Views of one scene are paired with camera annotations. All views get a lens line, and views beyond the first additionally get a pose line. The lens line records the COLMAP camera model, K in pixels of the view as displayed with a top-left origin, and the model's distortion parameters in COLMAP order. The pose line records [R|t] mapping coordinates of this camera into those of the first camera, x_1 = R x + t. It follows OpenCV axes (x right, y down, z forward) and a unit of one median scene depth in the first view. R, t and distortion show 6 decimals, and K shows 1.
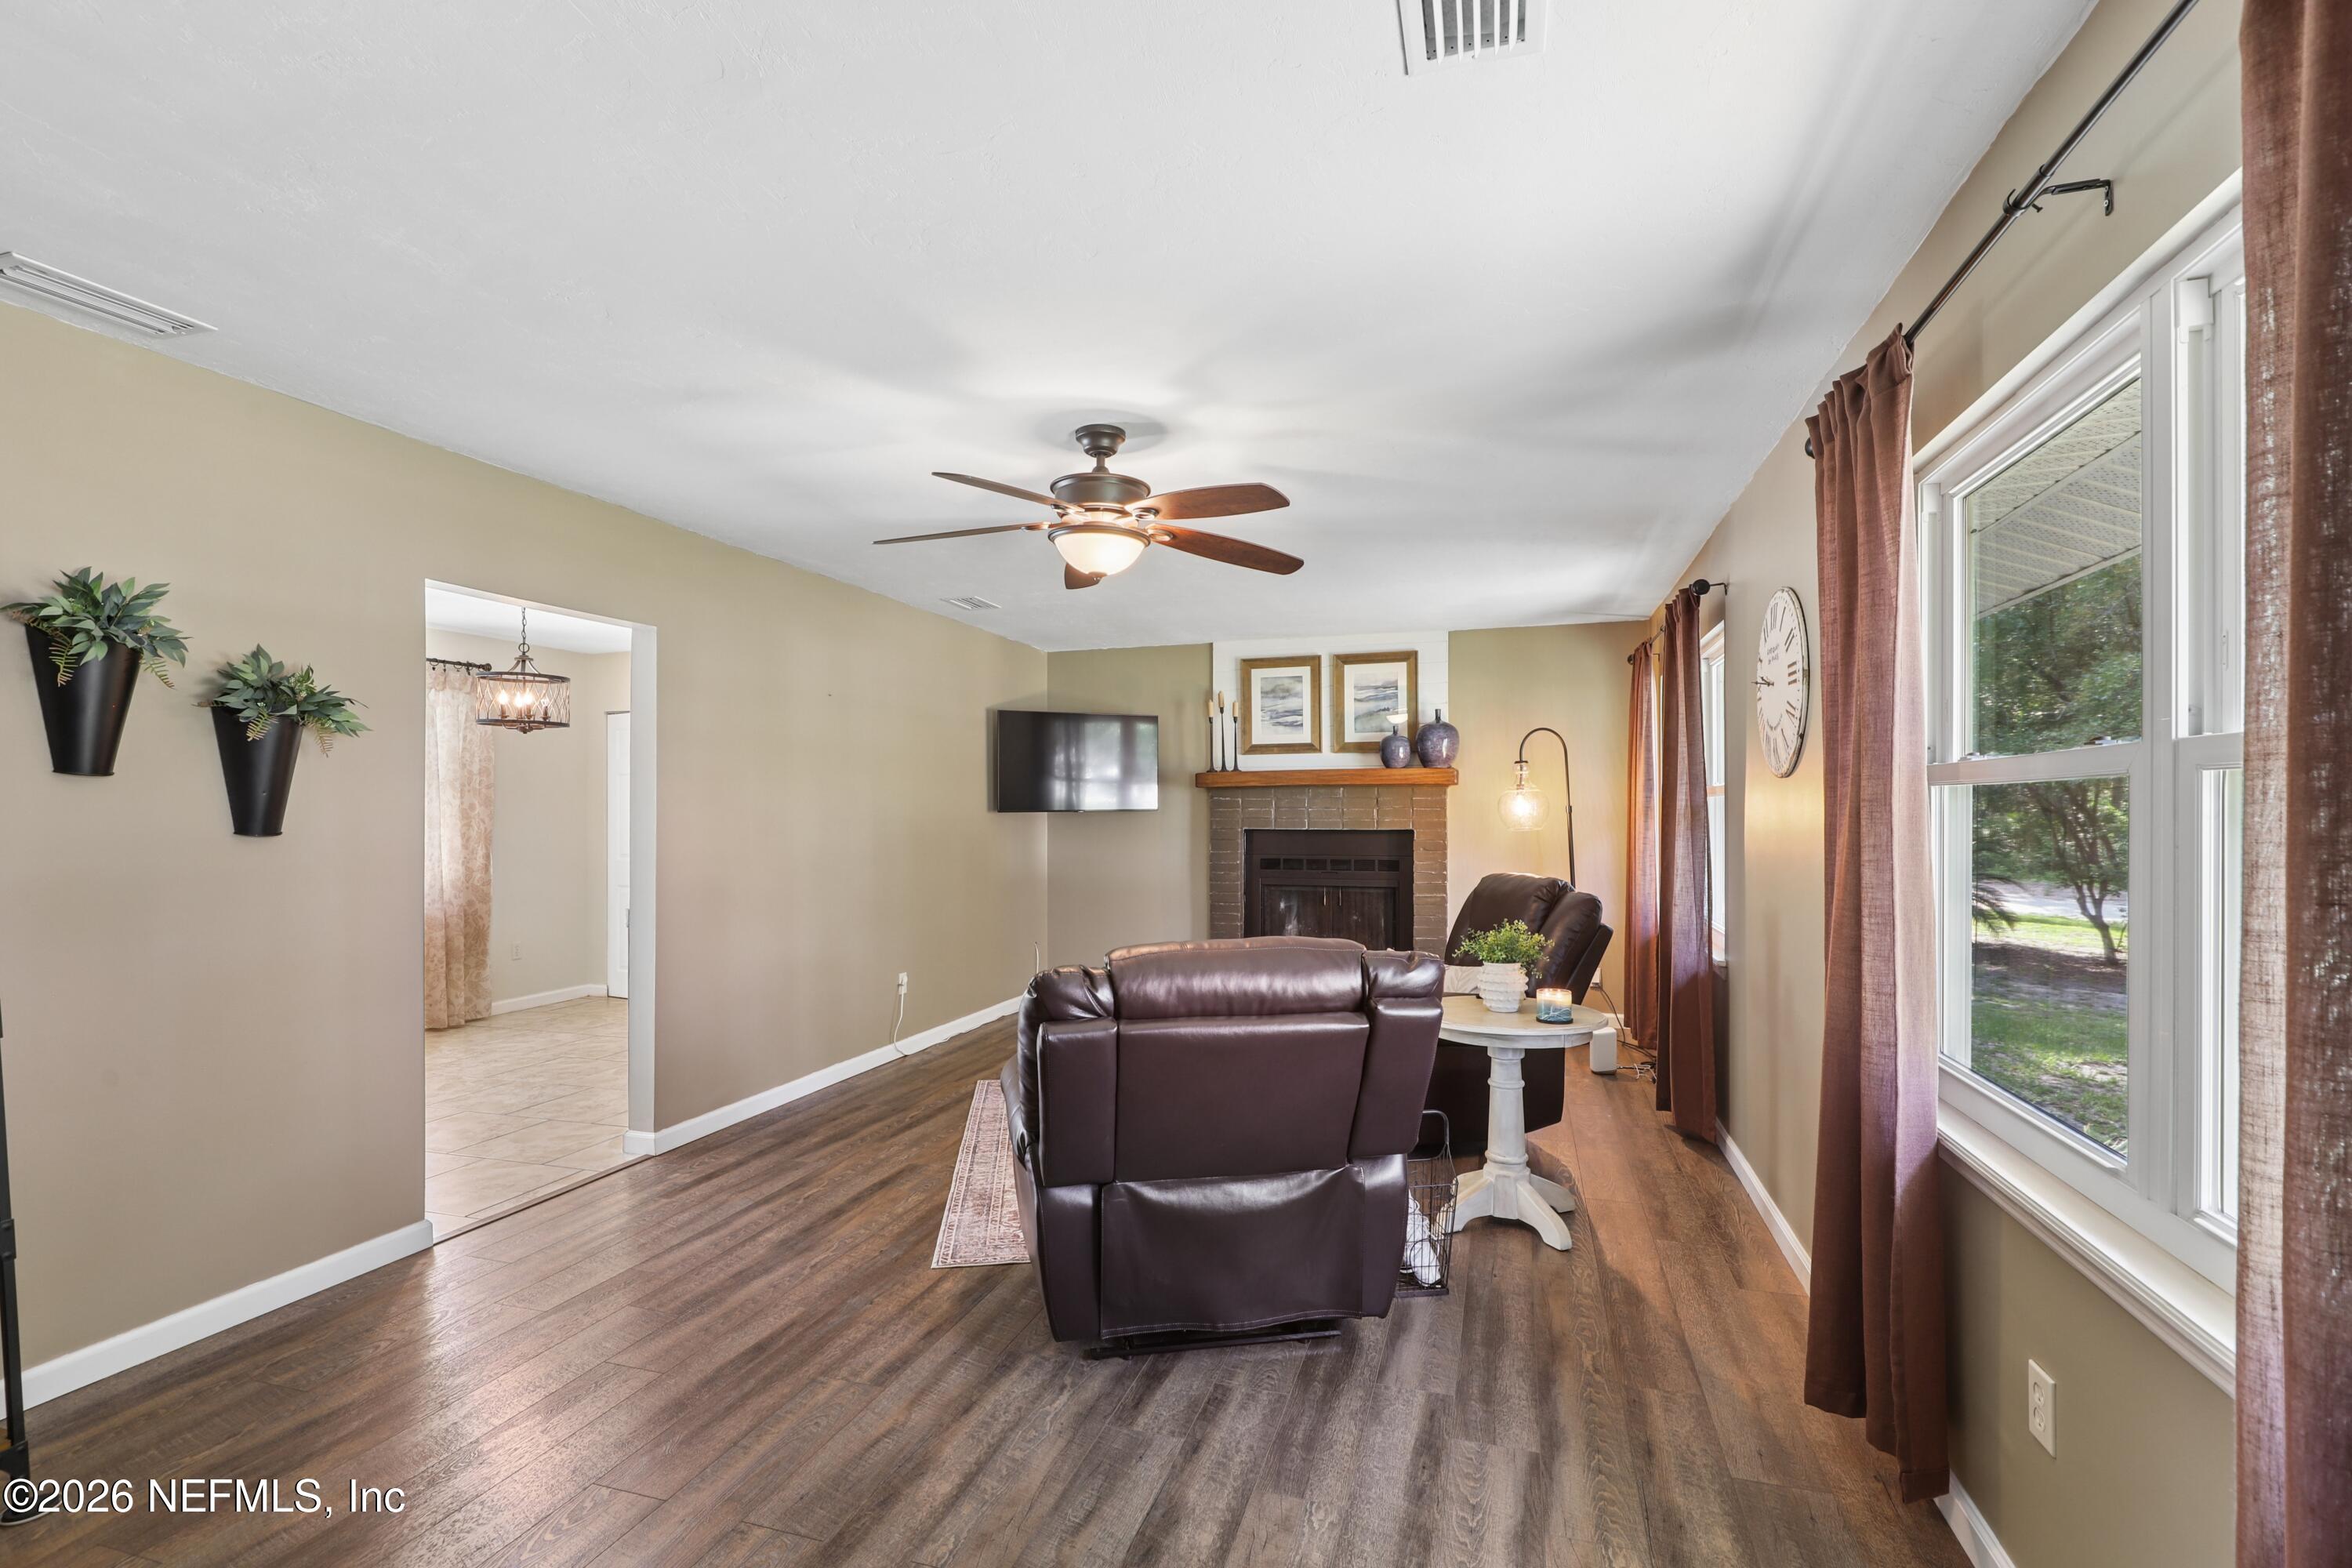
lens RADIAL K [[1057.4, 0, 1175.5], [0, 1057.4, 799.2], [0, 0, 1]] dist [-0.001621, -0.000754]
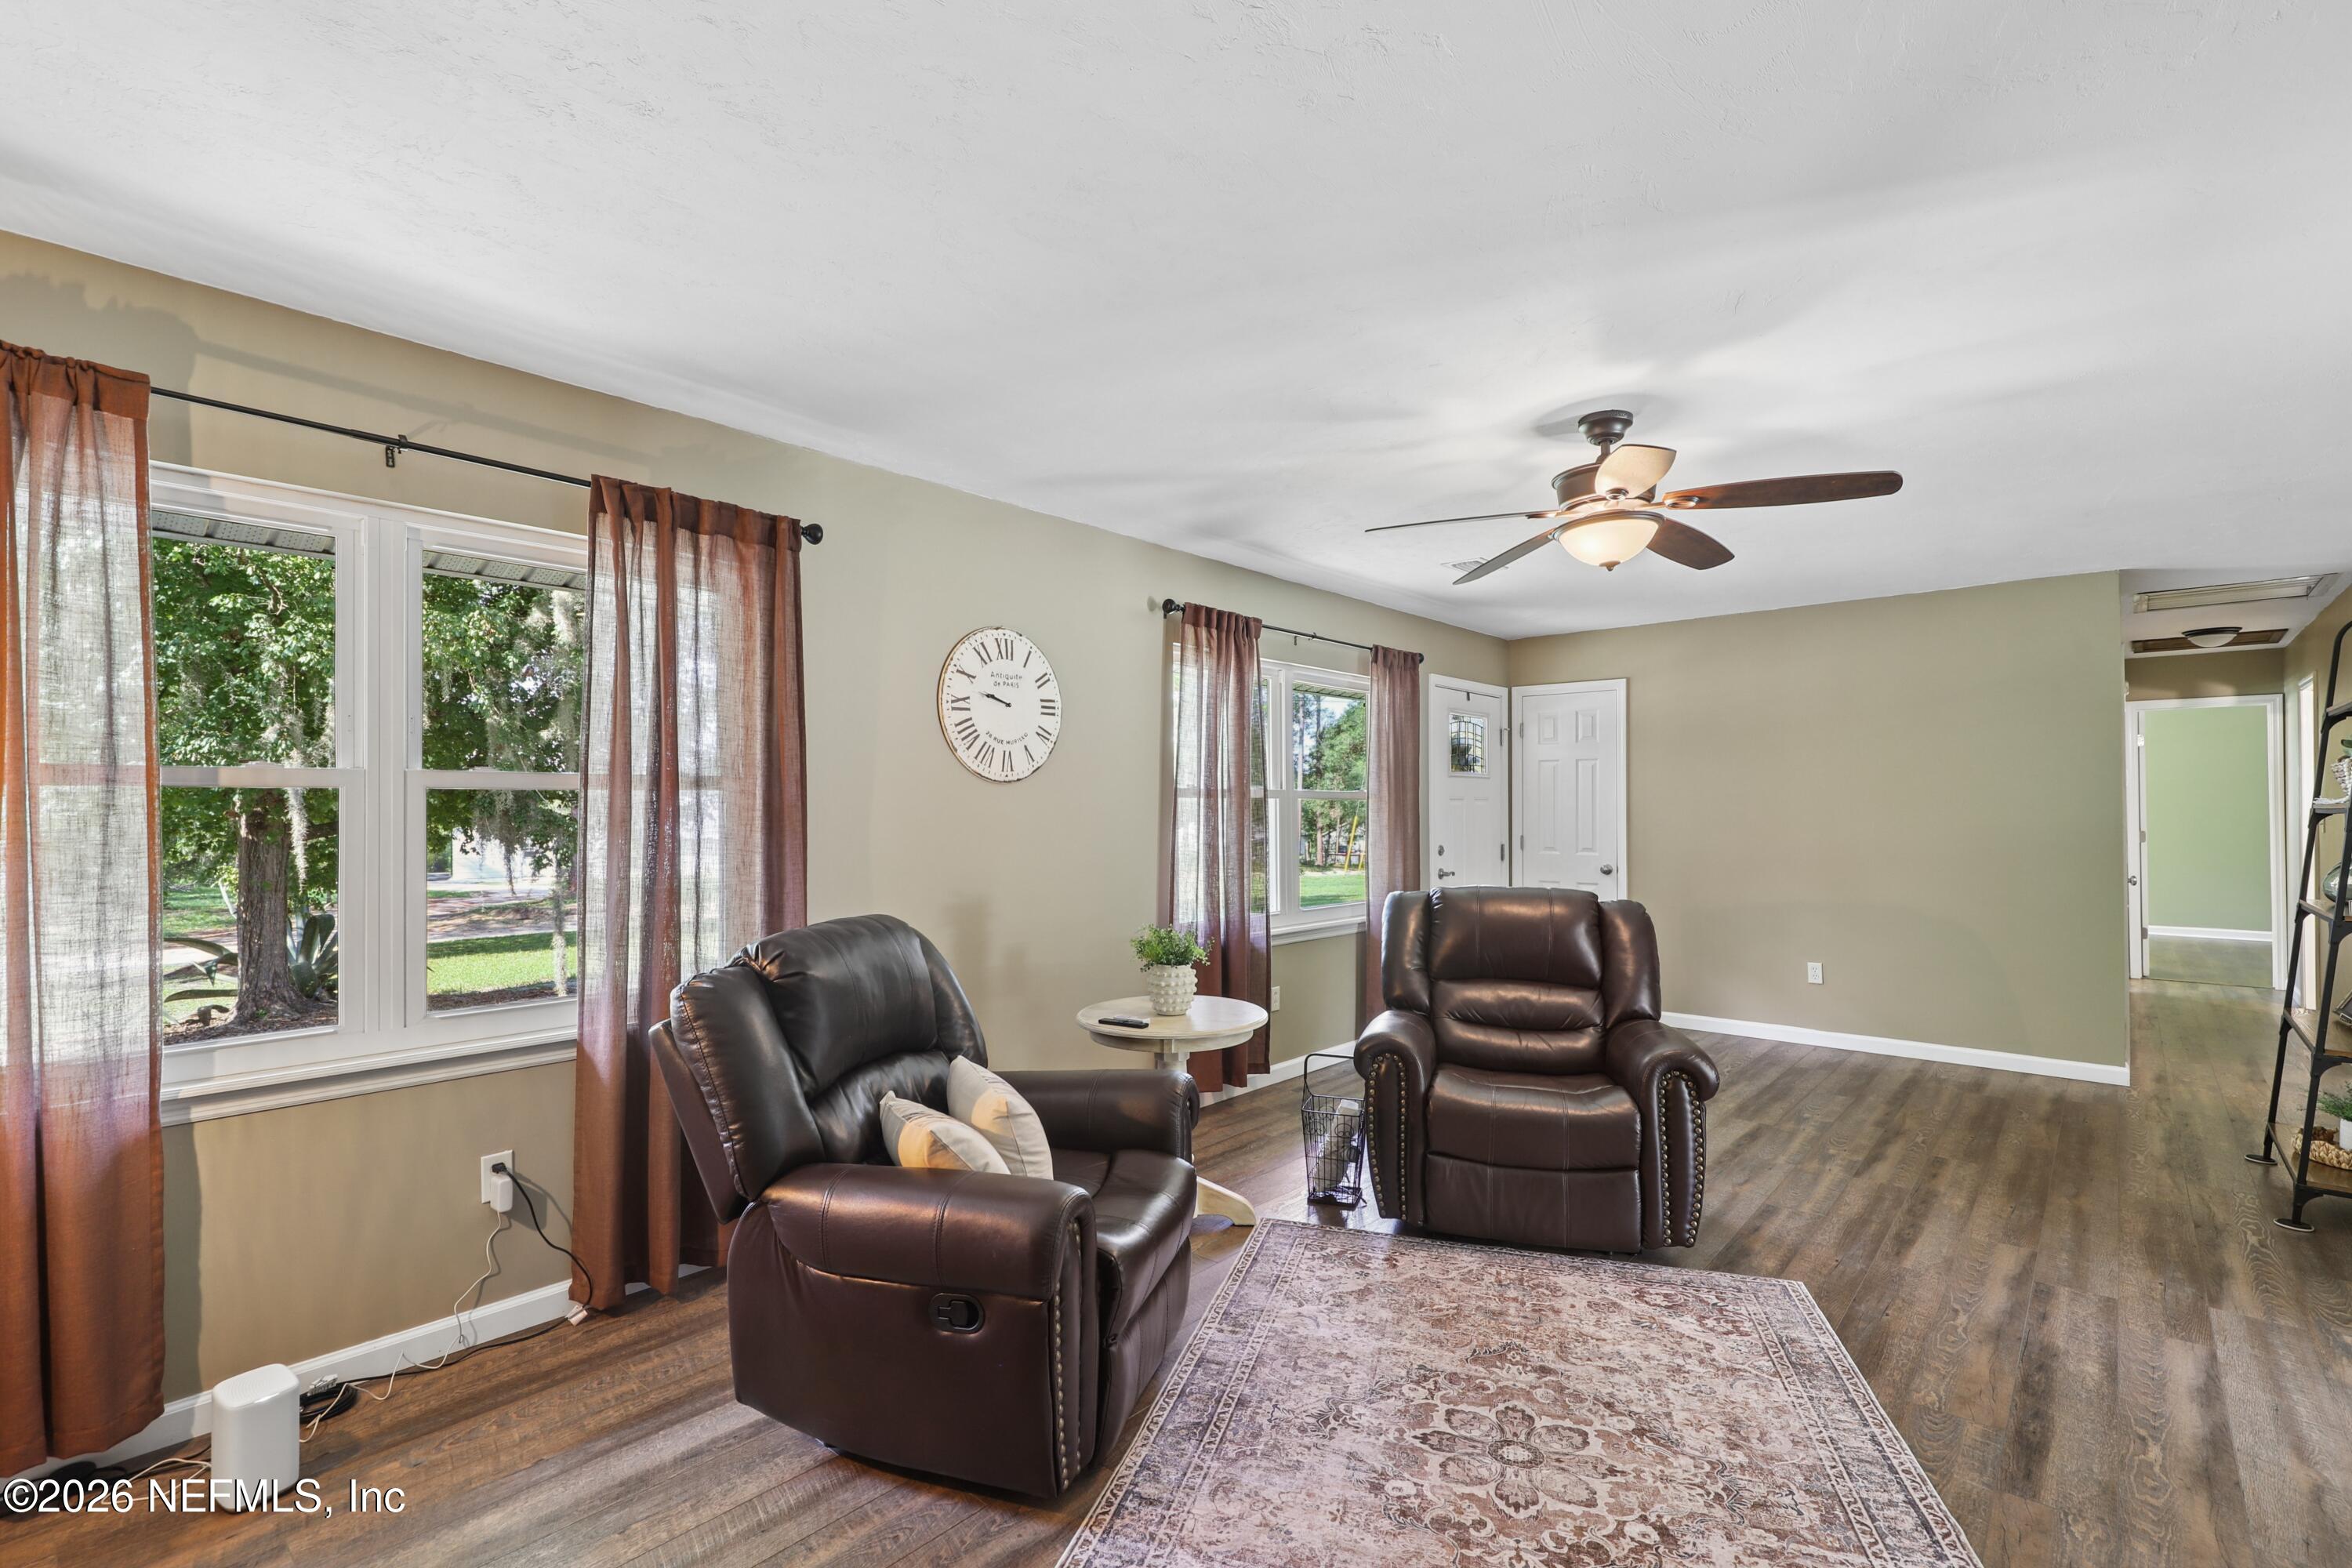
lens RADIAL K [[1057.4, 0, 1179.1], [0, 1057.4, 801.9], [0, 0, 1]] dist [-0.001621, -0.000754]
pose [[-0.913724, 0.006511, 0.406284, -0.048841], [0.001517, 0.999919, -0.012613, 0.009059], [-0.406333, -0.010909, -0.913660, 0.959158]]
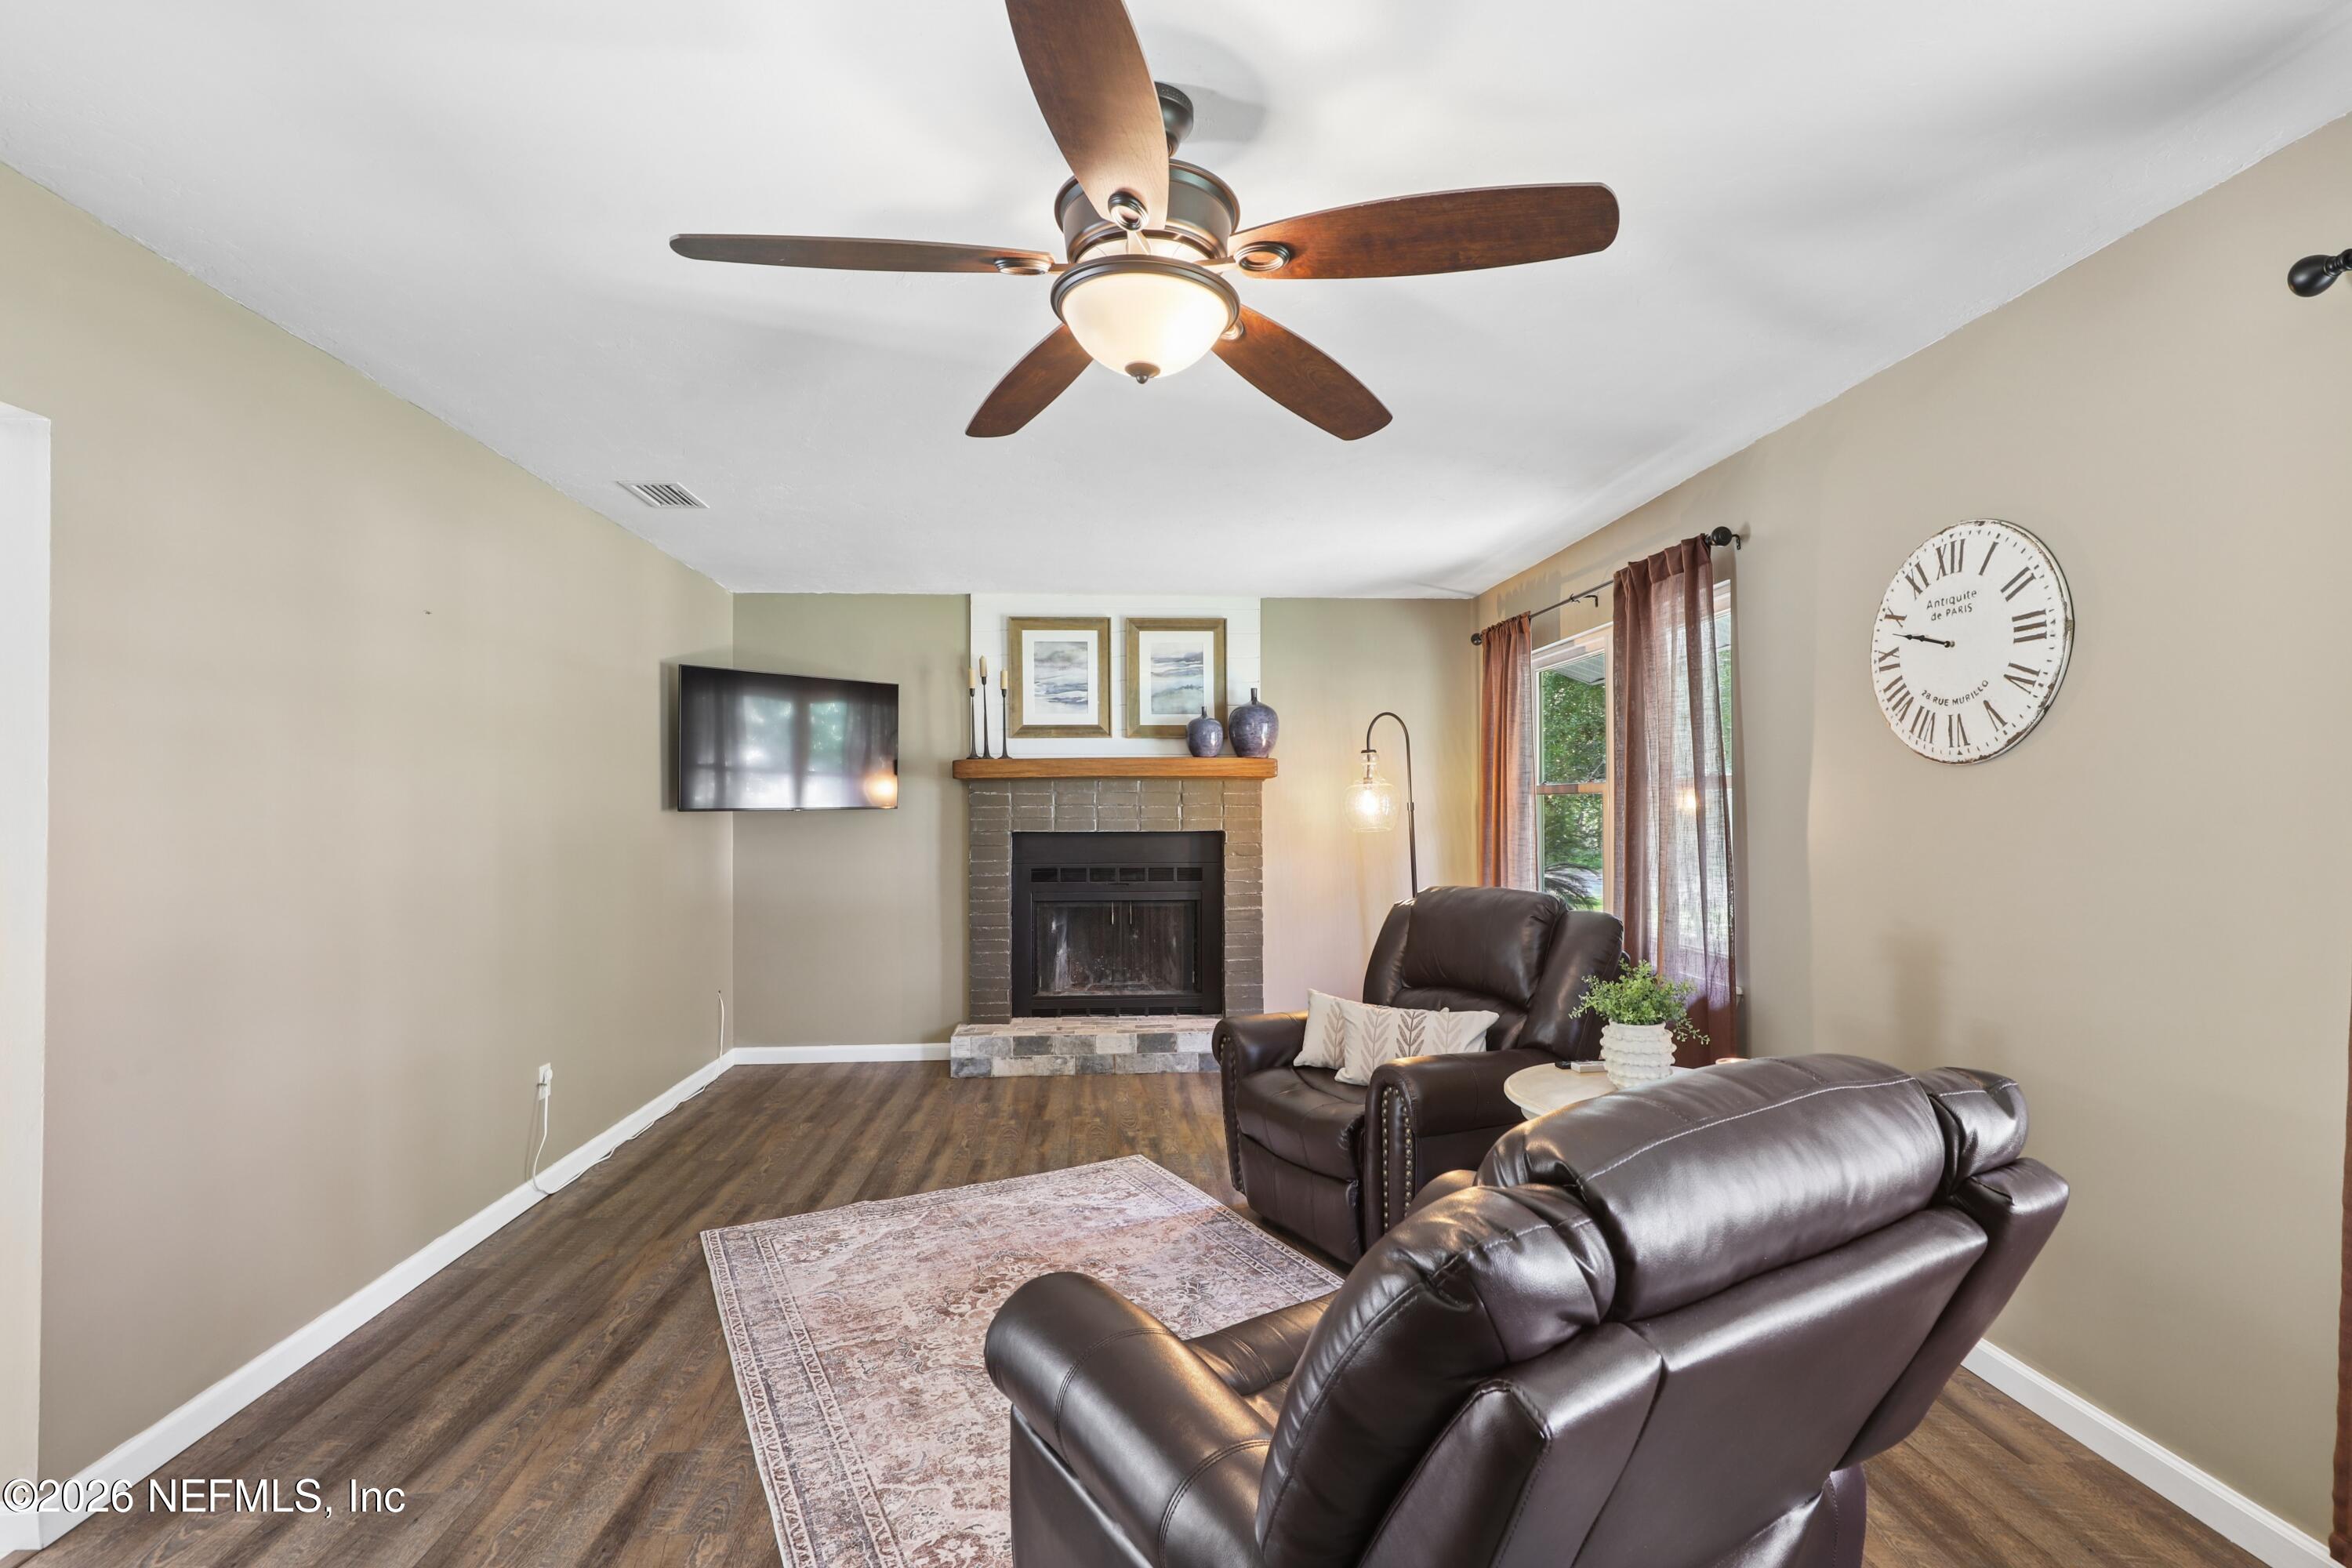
lens RADIAL K [[1057.4, 0, 1167.8], [0, 1057.4, 791.1], [0, 0, 1]] dist [-0.001621, -0.000754]
pose [[0.930503, 0.004743, 0.366255, -0.122241], [-0.001756, 0.999962, -0.008487, 0.004414], [-0.366281, 0.007254, 0.930476, 0.232636]]
